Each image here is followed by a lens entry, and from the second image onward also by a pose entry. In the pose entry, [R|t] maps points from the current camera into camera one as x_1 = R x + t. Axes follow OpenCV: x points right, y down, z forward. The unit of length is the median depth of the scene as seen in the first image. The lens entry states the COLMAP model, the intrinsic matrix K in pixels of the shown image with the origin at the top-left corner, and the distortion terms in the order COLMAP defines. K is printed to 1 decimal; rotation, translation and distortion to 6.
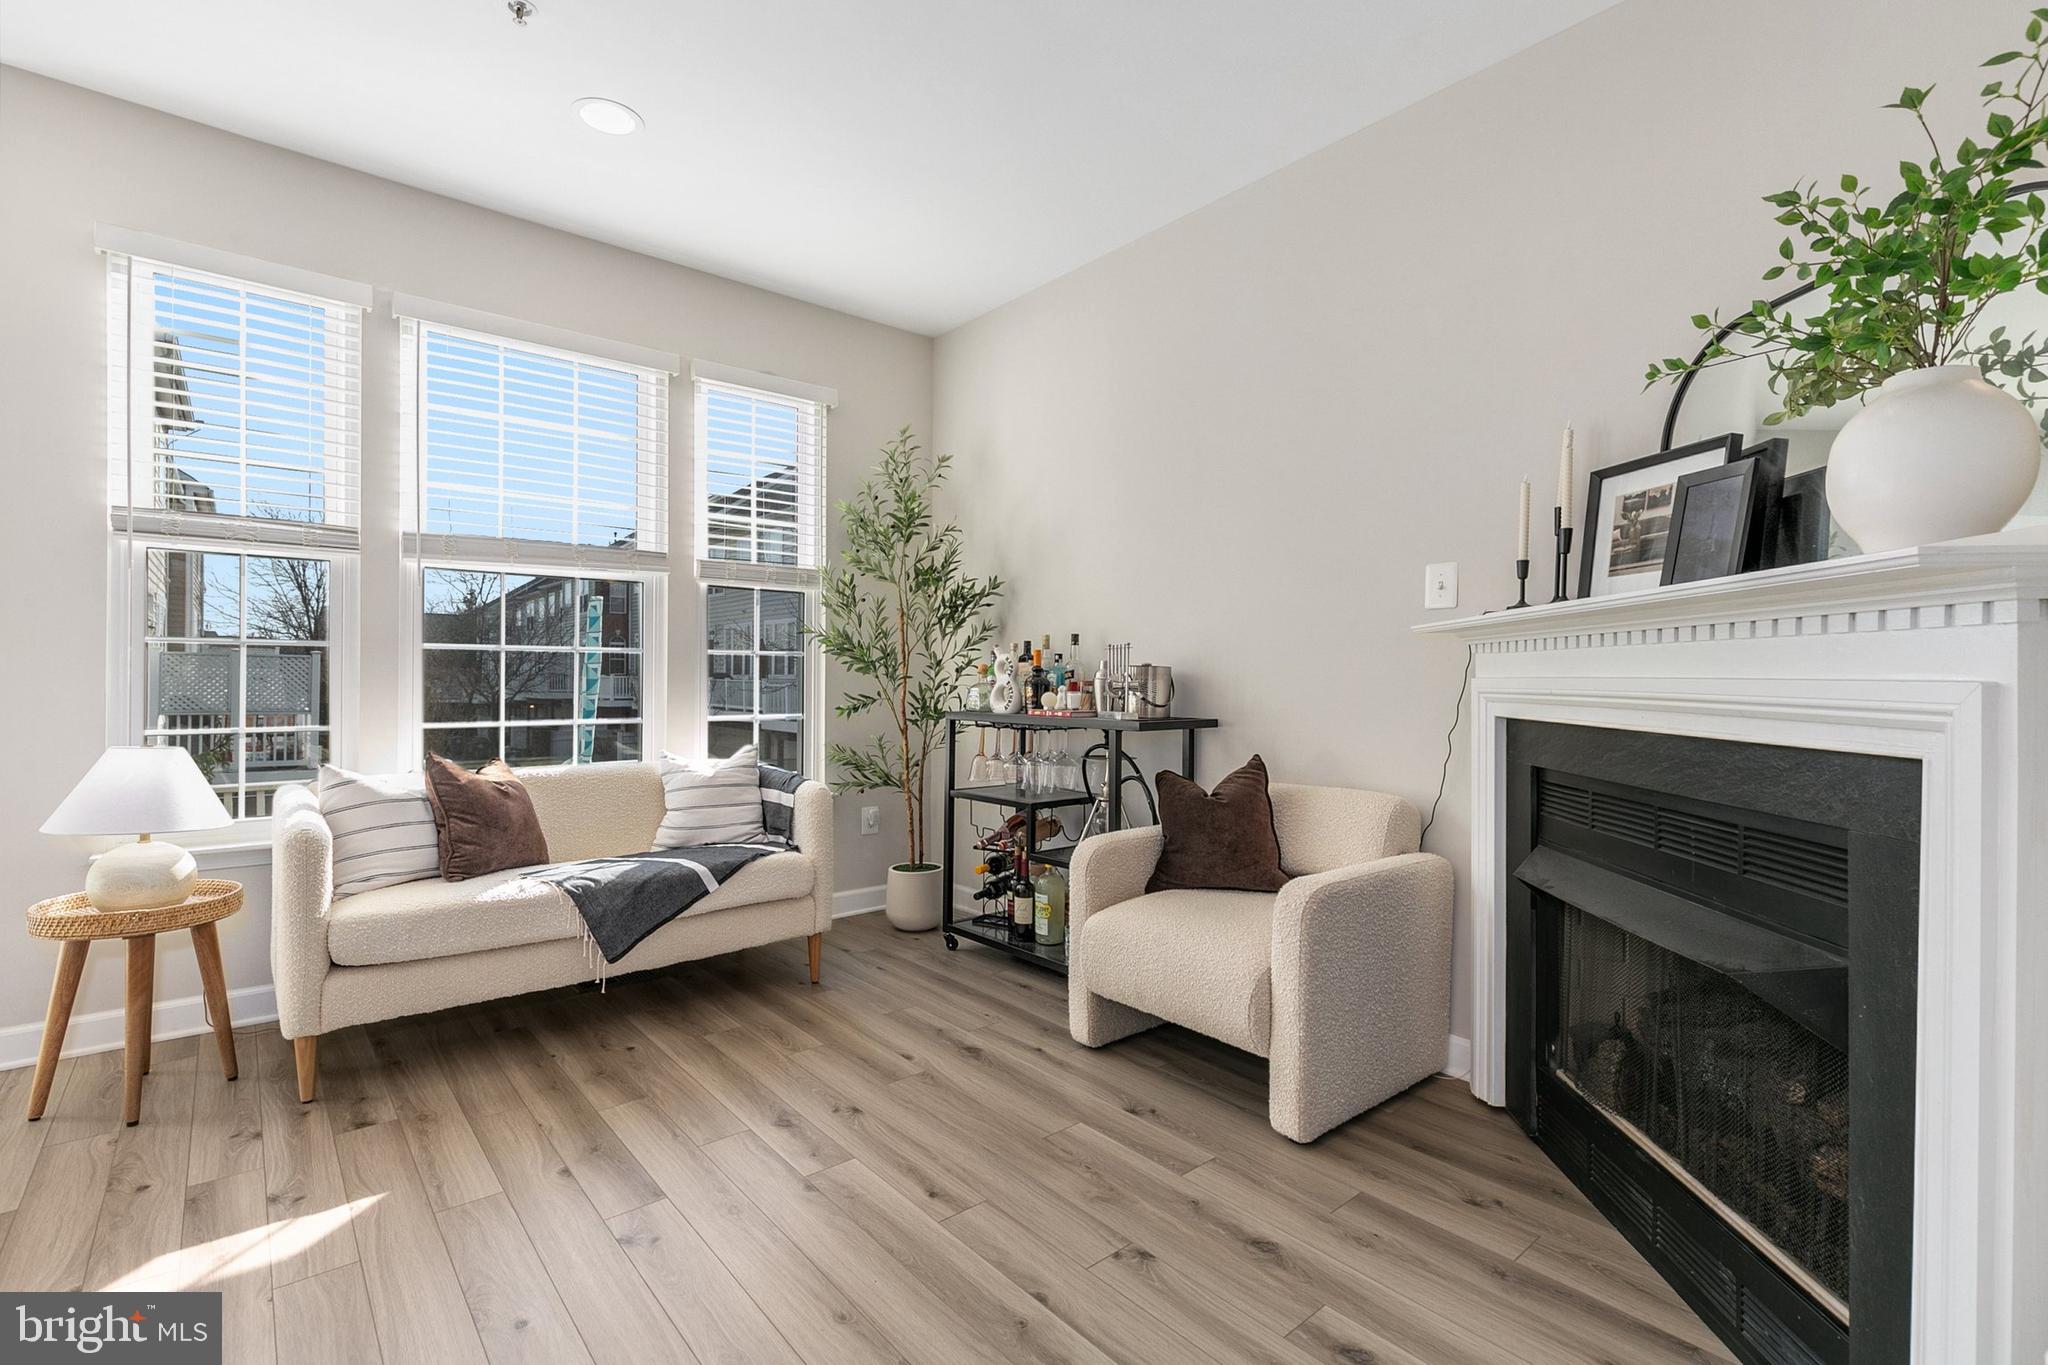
lens RADIAL K [[933.6, 0, 1011.3], [0, 933.6, 682.4], [0, 0, 1]] dist [0.011051, -0.001480]
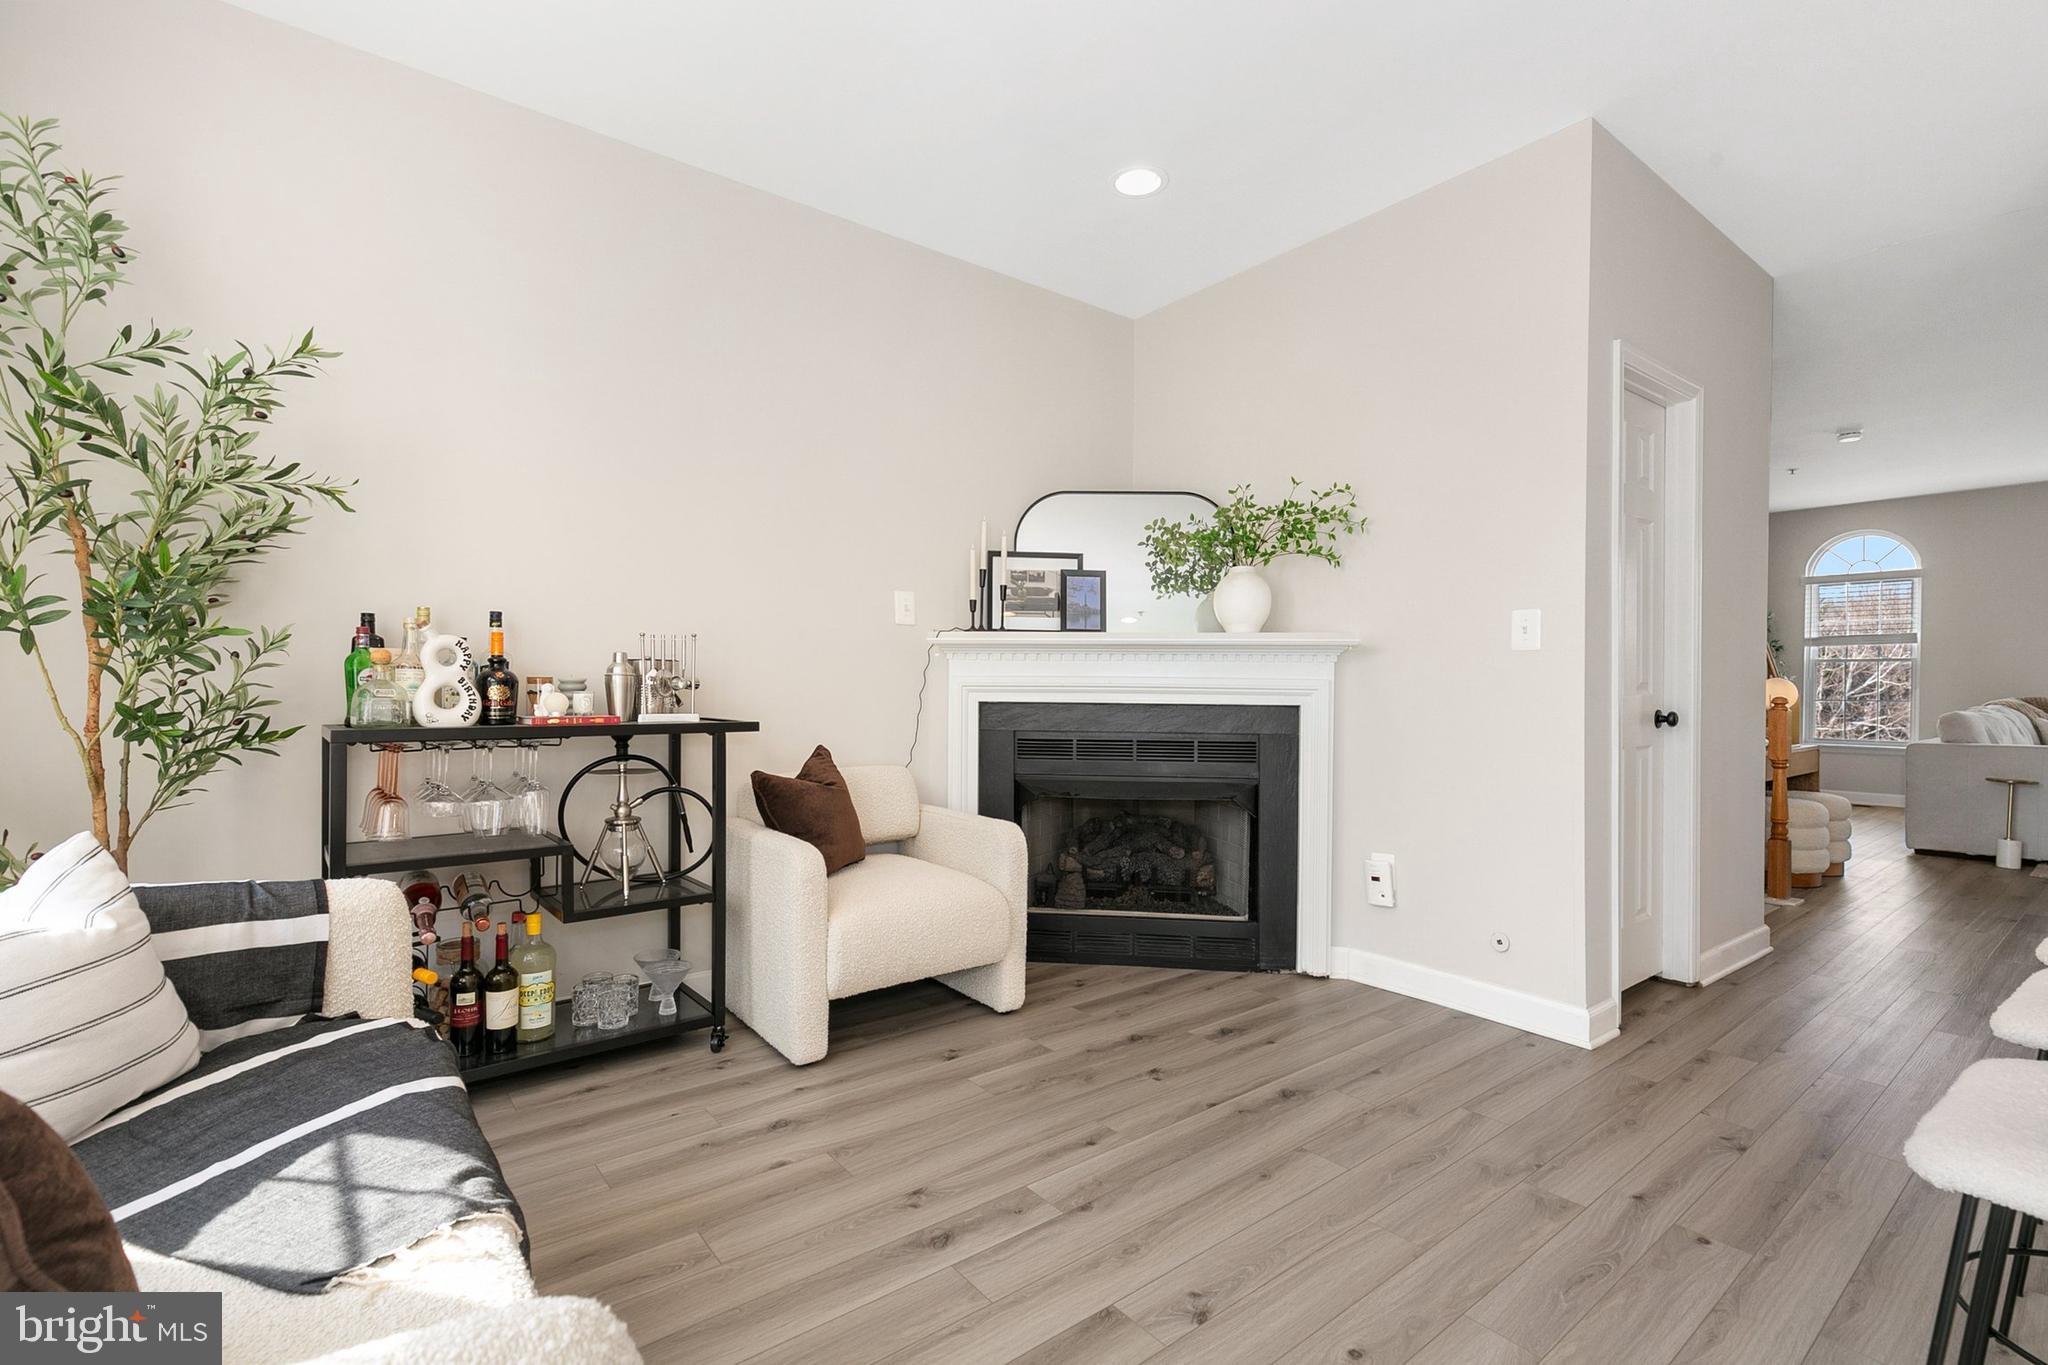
lens RADIAL K [[933.6, 0, 1023.5], [0, 933.6, 688.5], [0, 0, 1]] dist [0.011051, -0.001480]
pose [[0.019391, -0.012195, 0.999738, -1.033772], [-0.001691, 0.999924, 0.012230, -0.003496], [-0.999811, -0.001928, 0.019369, 0.925035]]
